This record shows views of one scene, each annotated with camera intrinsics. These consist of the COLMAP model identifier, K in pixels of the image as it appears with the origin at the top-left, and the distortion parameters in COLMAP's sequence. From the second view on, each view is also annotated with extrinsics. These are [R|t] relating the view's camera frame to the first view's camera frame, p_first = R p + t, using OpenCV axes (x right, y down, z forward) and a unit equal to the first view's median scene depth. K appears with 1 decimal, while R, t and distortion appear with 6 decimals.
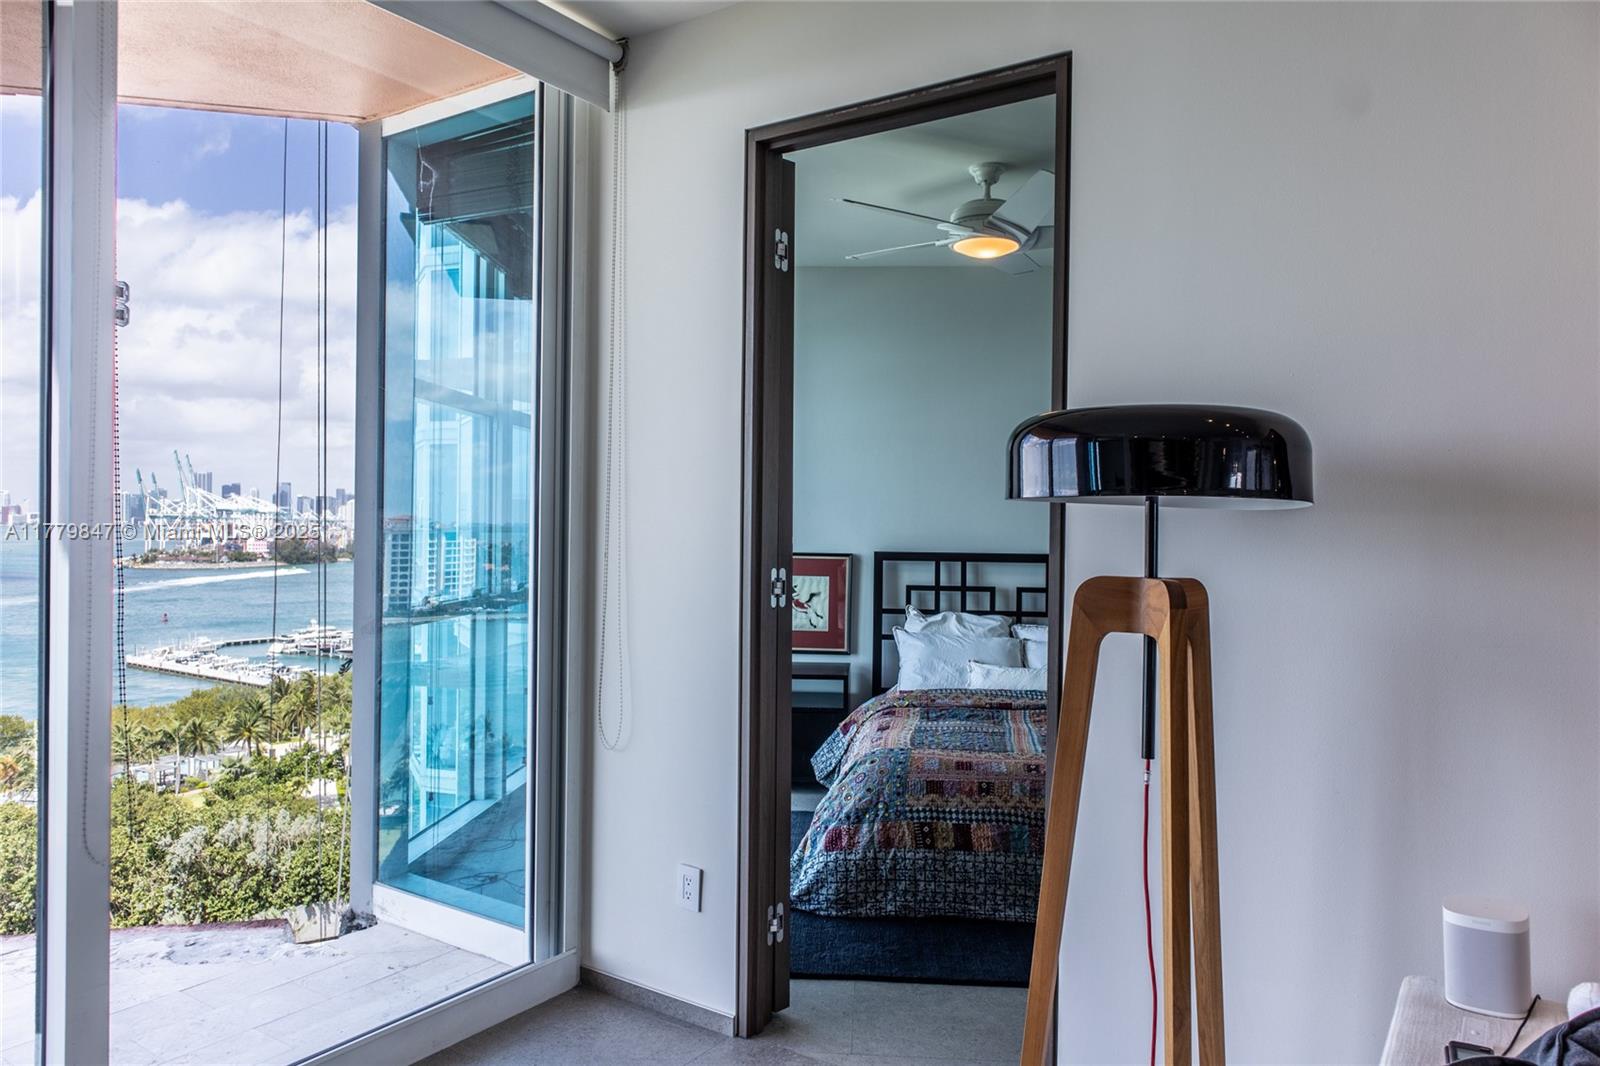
lens RADIAL K [[1098.0, 0, 806.2], [0, 1098.0, 533.8], [0, 0, 1]] dist [-0.002234, -0.000509]
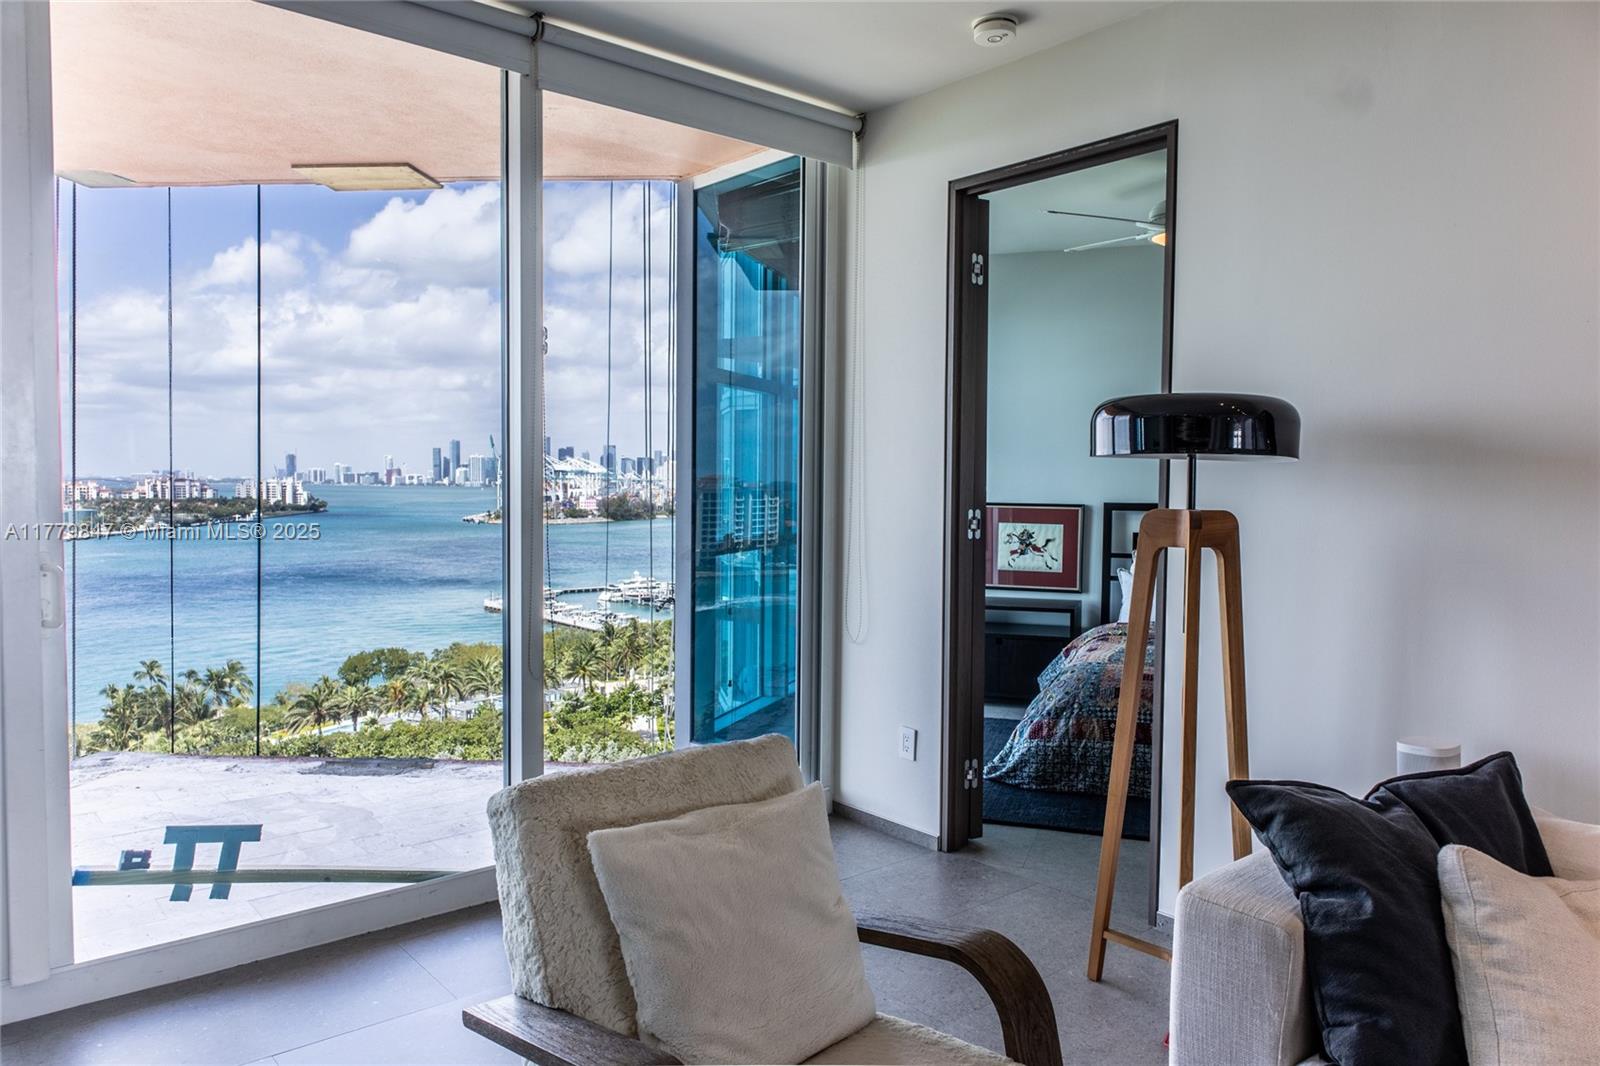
lens RADIAL K [[1099.8, 0, 795.3], [0, 1099.8, 533.9], [0, 0, 1]] dist [-0.006464, -0.001557]
pose [[0.961737, 0.008718, -0.273836, 0.096706], [0.001724, 0.999281, 0.037867, 0.007387], [0.273969, -0.036890, 0.961031, -0.252936]]
